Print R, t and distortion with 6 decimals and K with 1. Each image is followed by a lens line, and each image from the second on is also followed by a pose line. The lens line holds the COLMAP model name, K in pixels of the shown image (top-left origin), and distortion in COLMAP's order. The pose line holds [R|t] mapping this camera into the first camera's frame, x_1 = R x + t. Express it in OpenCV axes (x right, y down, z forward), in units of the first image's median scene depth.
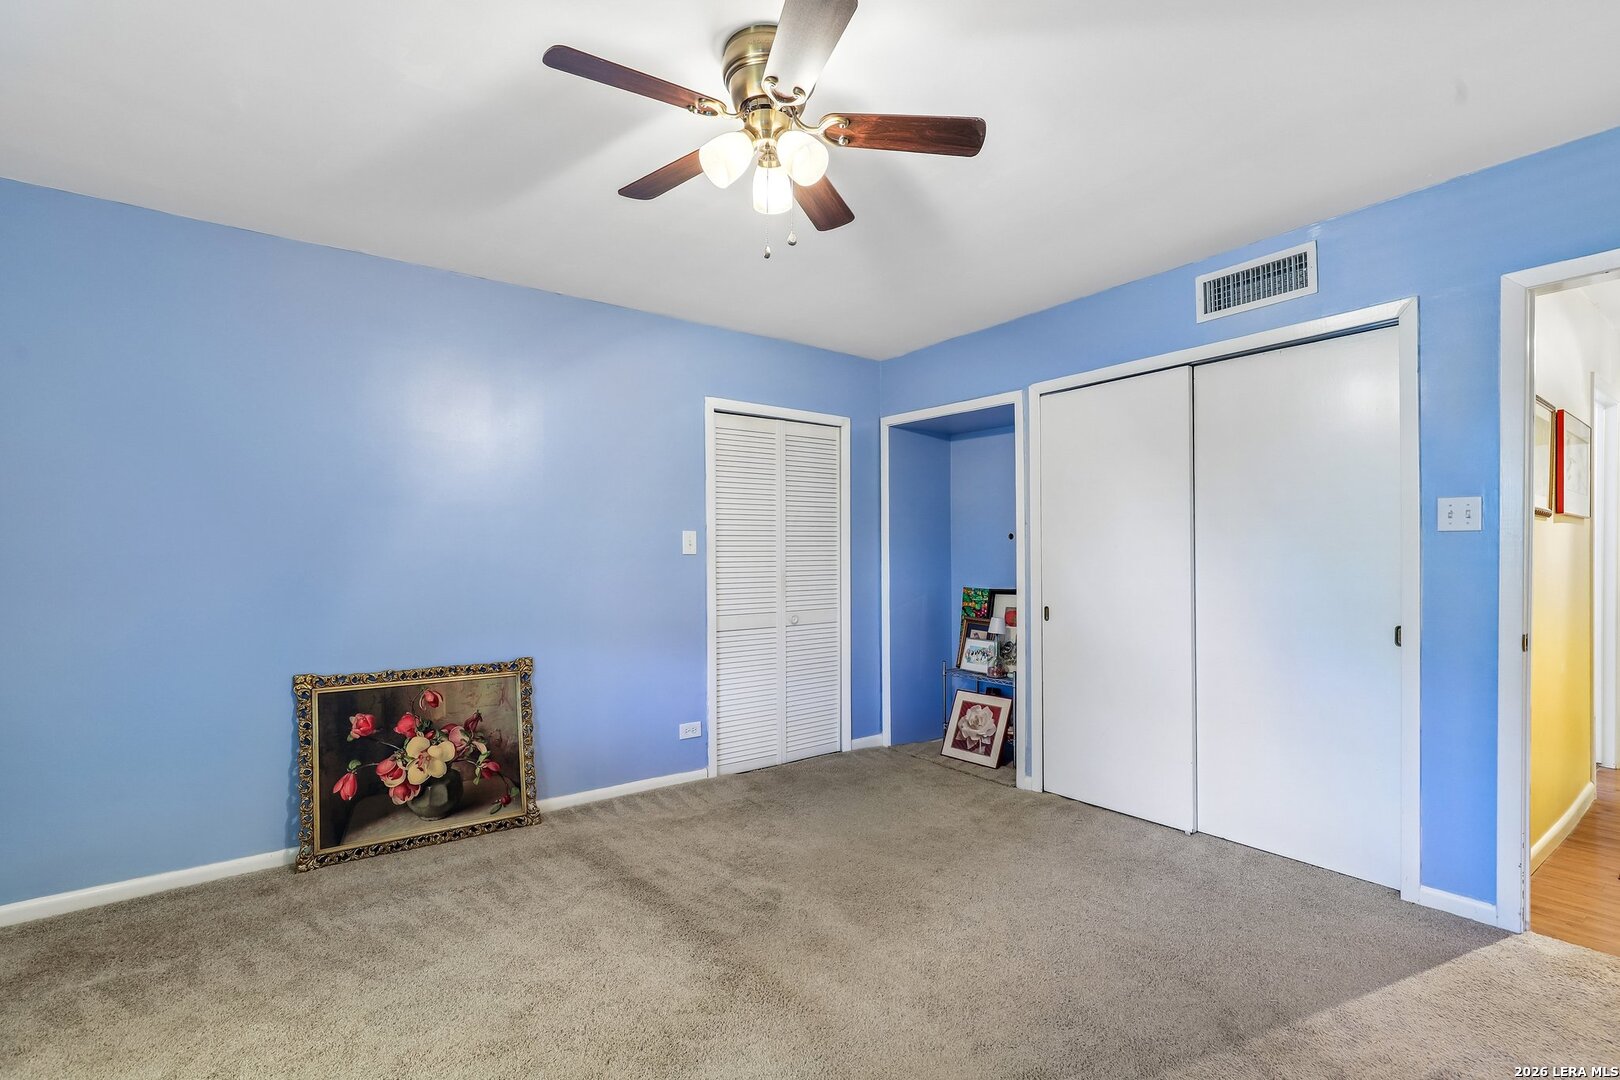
lens RADIAL K [[738.4, 0, 822.1], [0, 738.4, 545.9], [0, 0, 1]] dist [-0.012464, 0.001584]
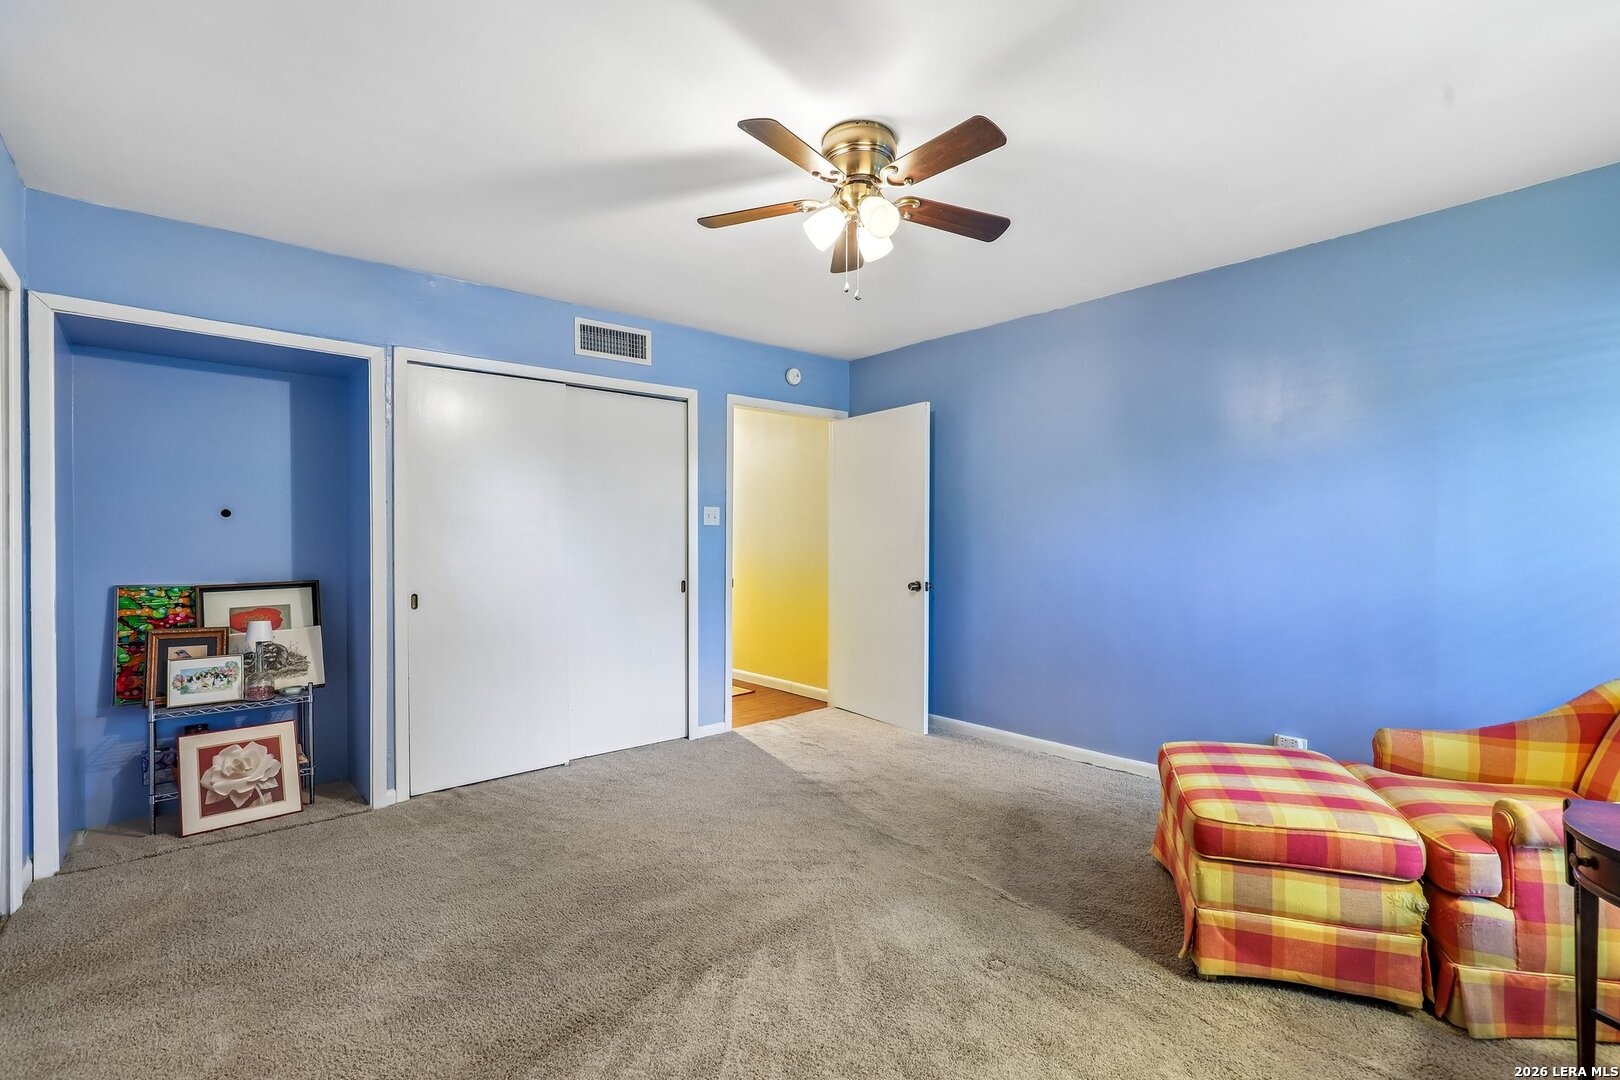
lens RADIAL K [[740.6, 0, 808.9], [0, 740.6, 532.2], [0, 0, 1]] dist [-0.000266, 0.000154]
pose [[-0.060530, 0.005586, 0.998151, -0.779448], [-0.014381, 0.999876, -0.006468, 0.003928], [-0.998063, -0.014746, -0.060442, 0.681328]]
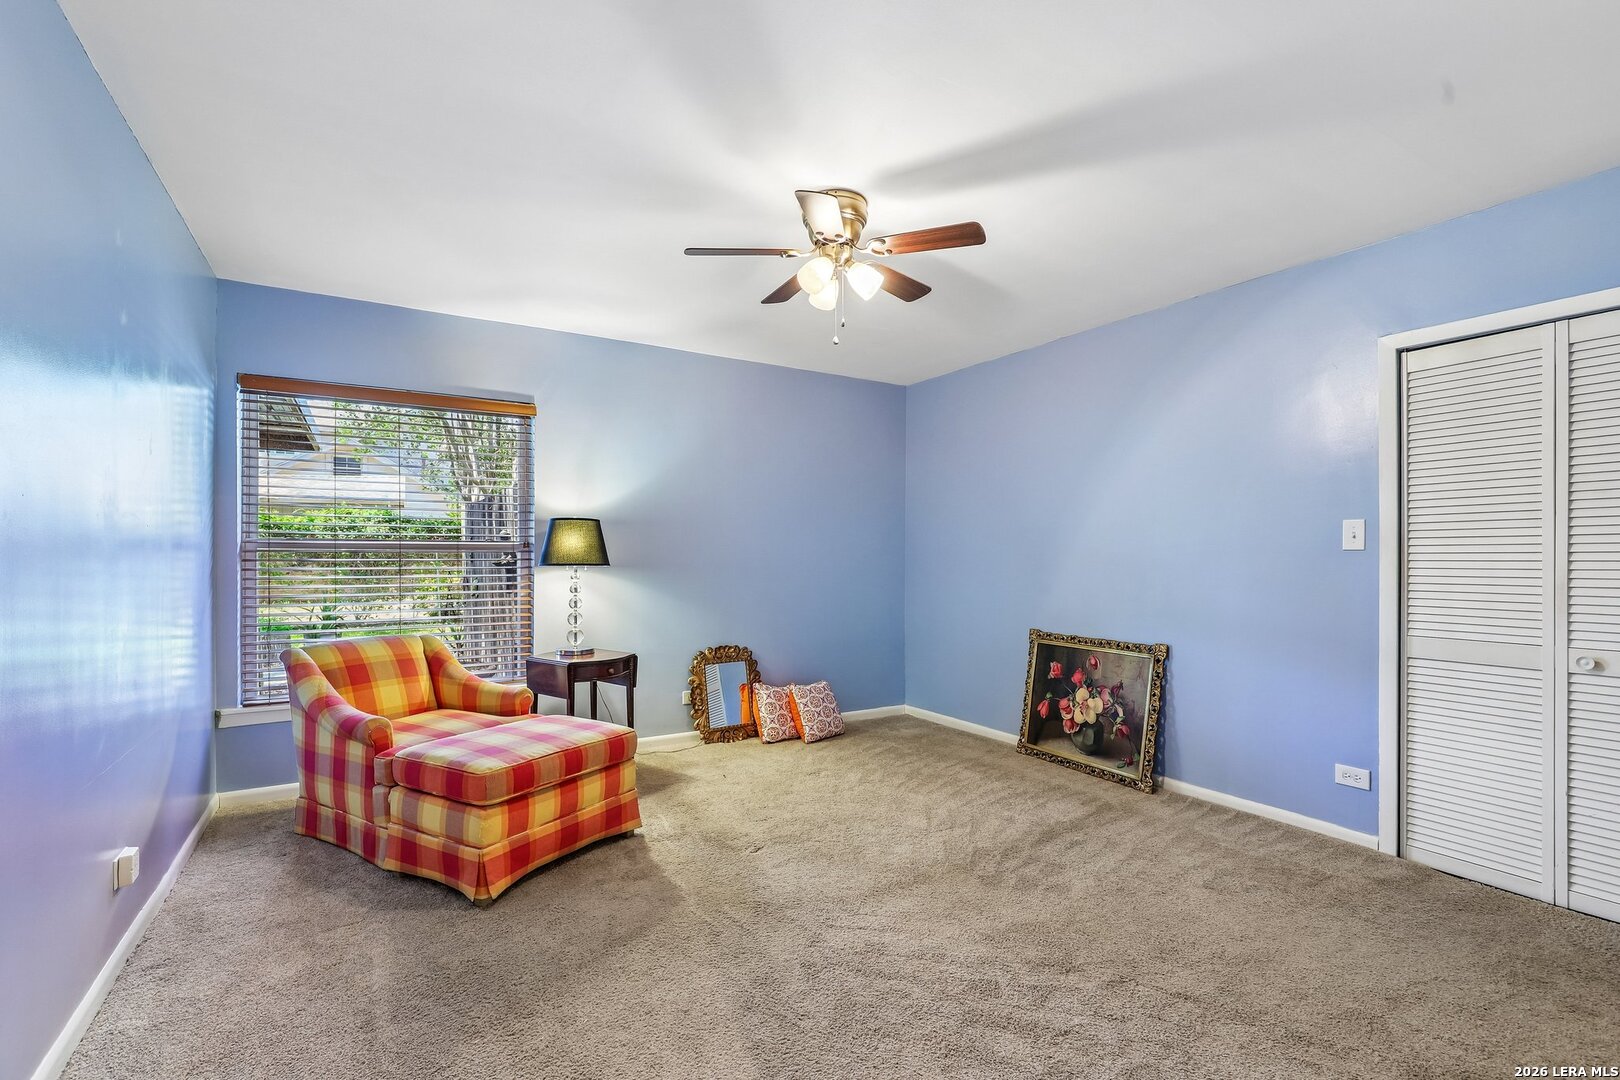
lens RADIAL K [[738.4, 0, 822.1], [0, 738.4, 545.9], [0, 0, 1]] dist [-0.012464, 0.001584]
pose [[-0.102776, -0.009785, -0.994656, 0.803970], [0.011831, 0.999869, -0.011059, 0.011855], [0.994634, -0.012904, -0.102647, 0.657629]]
